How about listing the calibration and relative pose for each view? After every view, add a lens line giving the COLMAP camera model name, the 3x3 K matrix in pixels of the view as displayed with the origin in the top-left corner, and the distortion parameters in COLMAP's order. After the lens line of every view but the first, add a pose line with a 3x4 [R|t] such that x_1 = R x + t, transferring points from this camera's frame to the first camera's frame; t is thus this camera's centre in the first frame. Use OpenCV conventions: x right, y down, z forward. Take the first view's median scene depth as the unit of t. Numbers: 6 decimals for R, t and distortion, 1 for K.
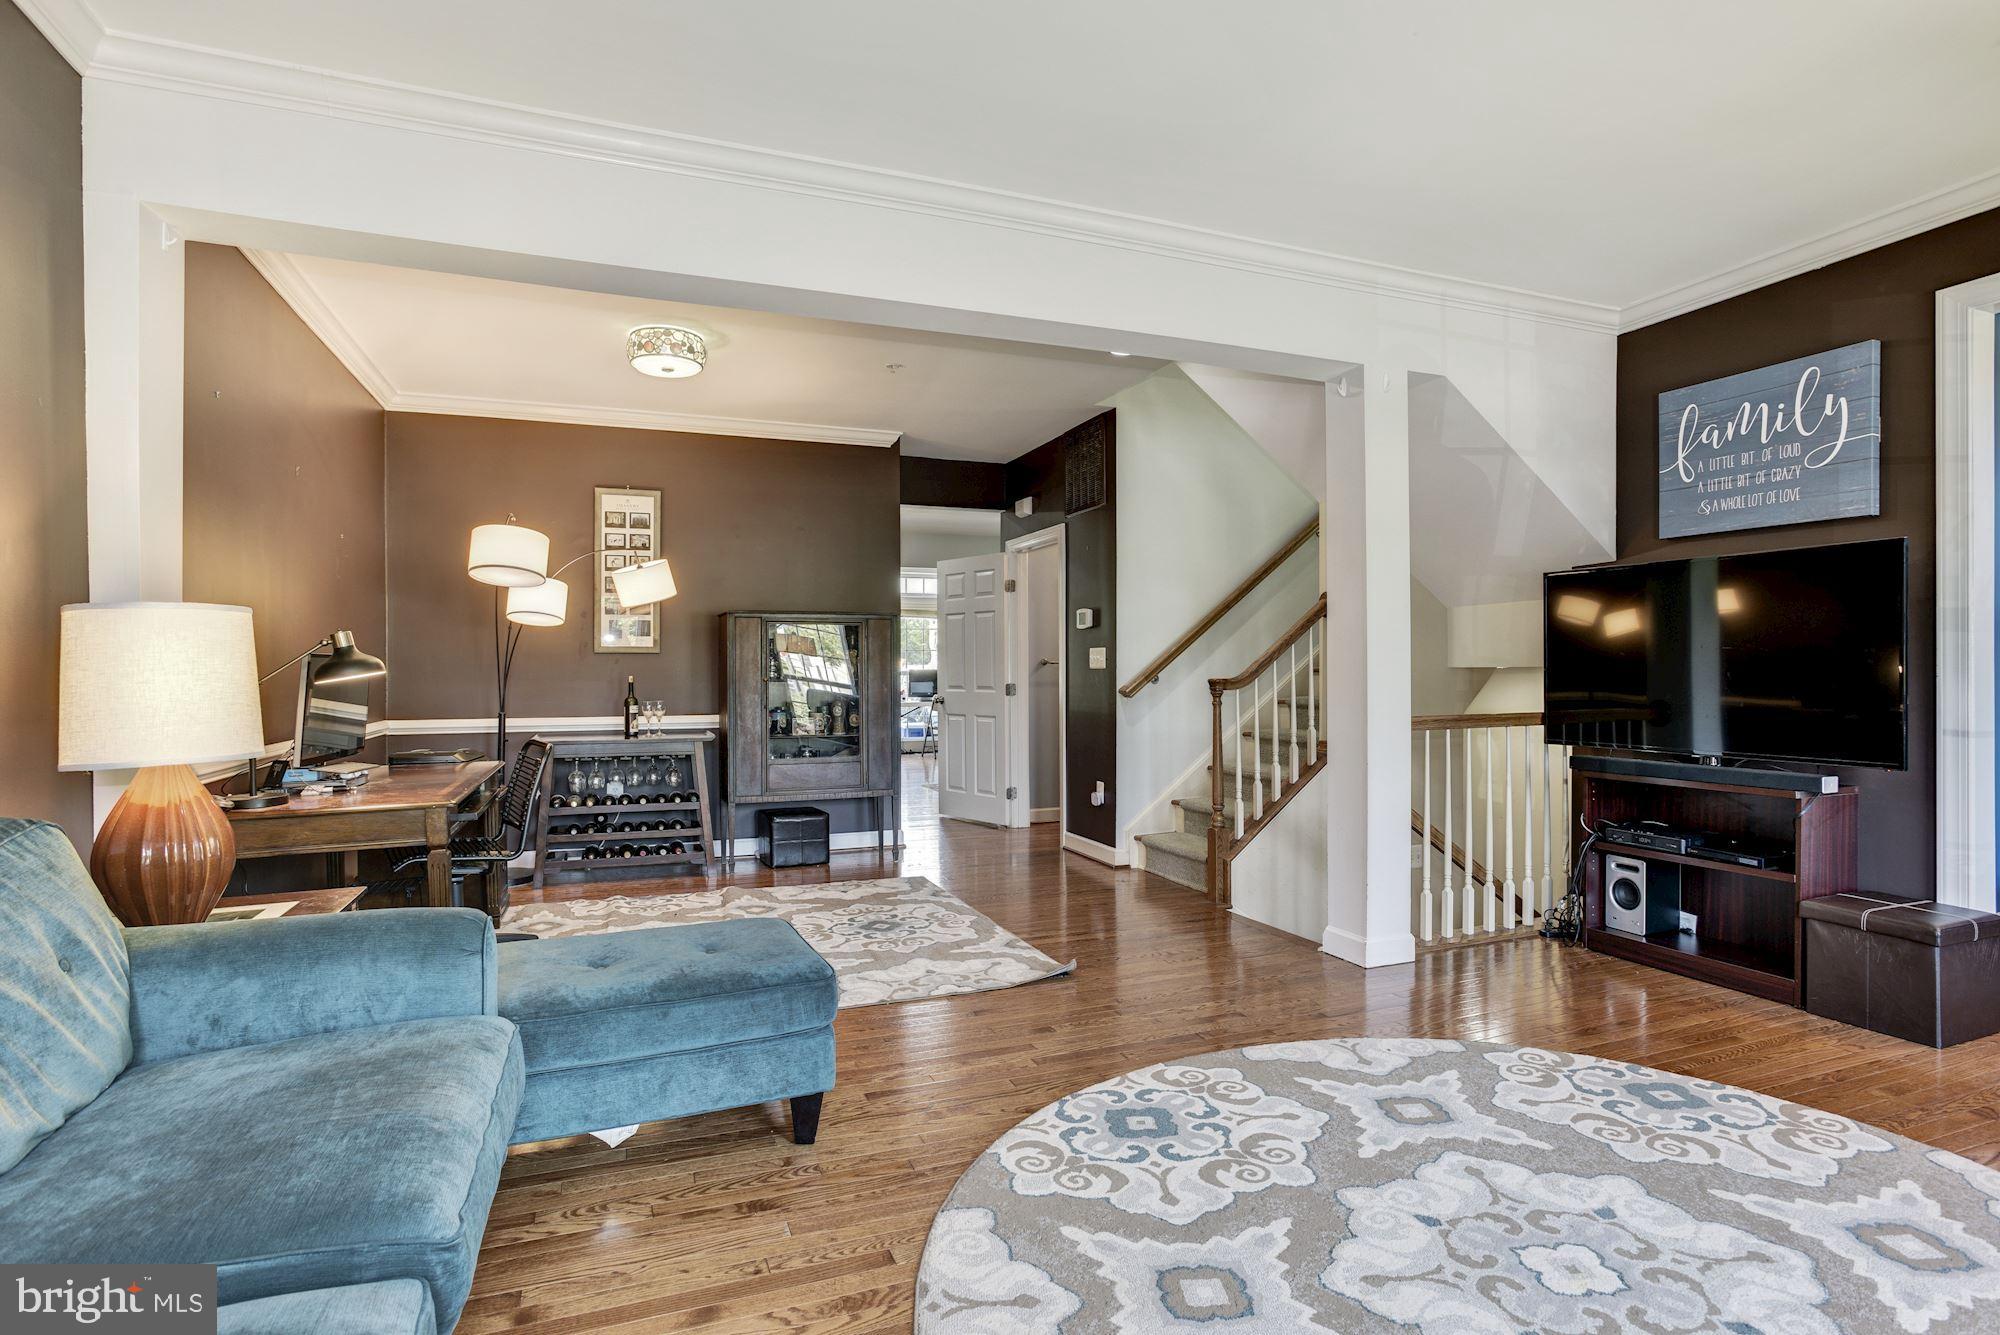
lens RADIAL K [[990.4, 0, 998.3], [0, 990.4, 668.6], [0, 0, 1]] dist [-0.011339, 0.001204]
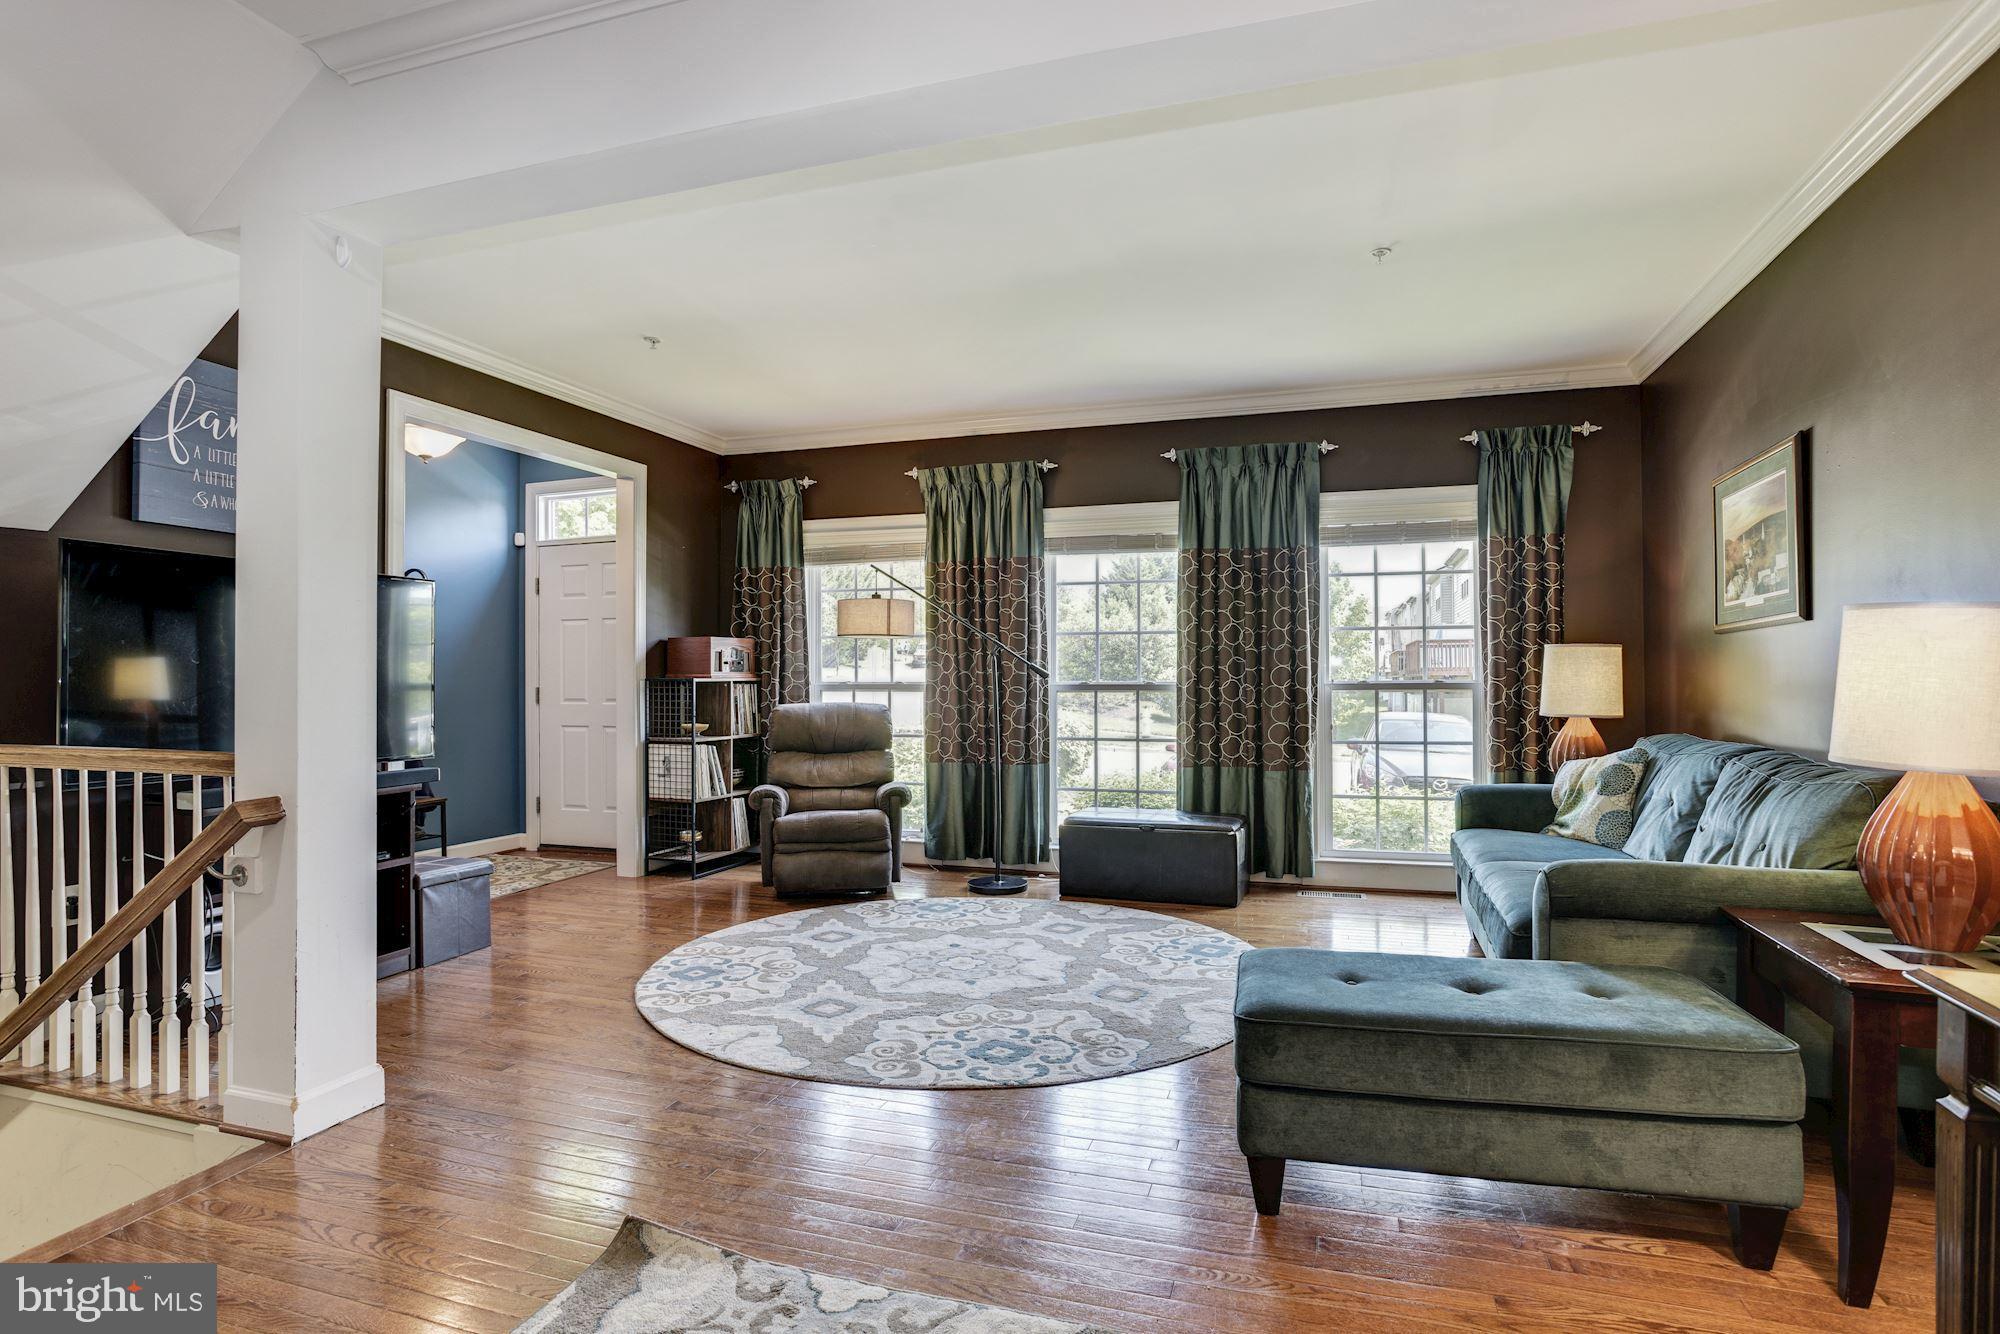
lens RADIAL K [[990.4, 0, 998.3], [0, 990.4, 668.1], [0, 0, 1]] dist [-0.011339, 0.001204]
pose [[-0.756340, 0.009935, 0.654103, -0.637475], [0.004231, 0.999938, -0.010295, 0.001942], [-0.654165, -0.005019, -0.756335, 1.881030]]
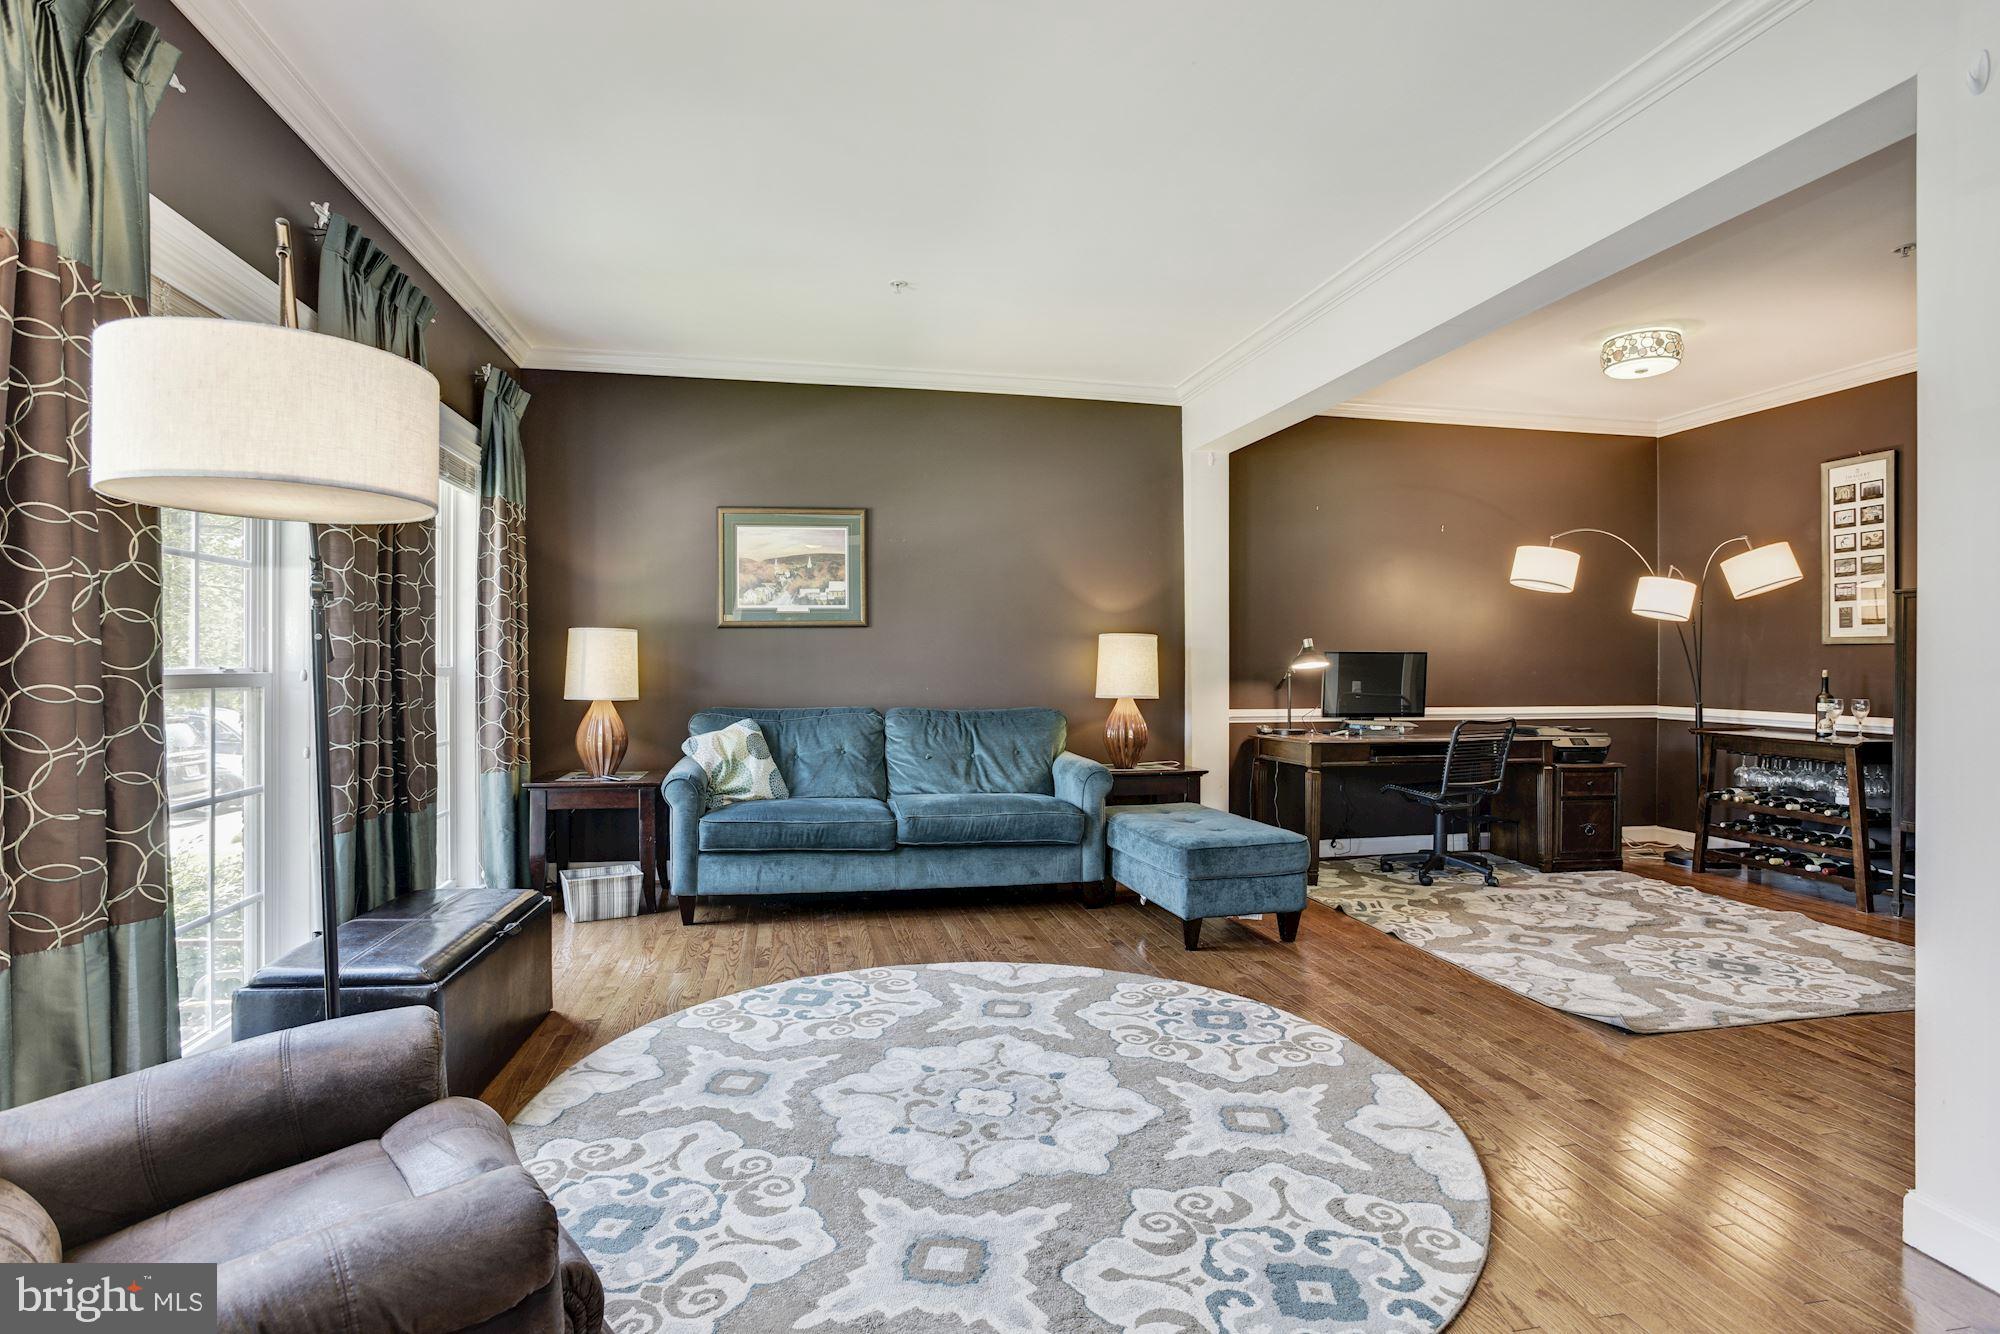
lens RADIAL K [[990.4, 0, 998.3], [0, 990.4, 668.1], [0, 0, 1]] dist [-0.011339, 0.001204]
pose [[-0.168224, 0.009725, -0.985701, 1.436849], [0.003618, 0.999951, 0.009249, -0.011715], [0.985742, -0.002010, -0.168251, 0.923798]]
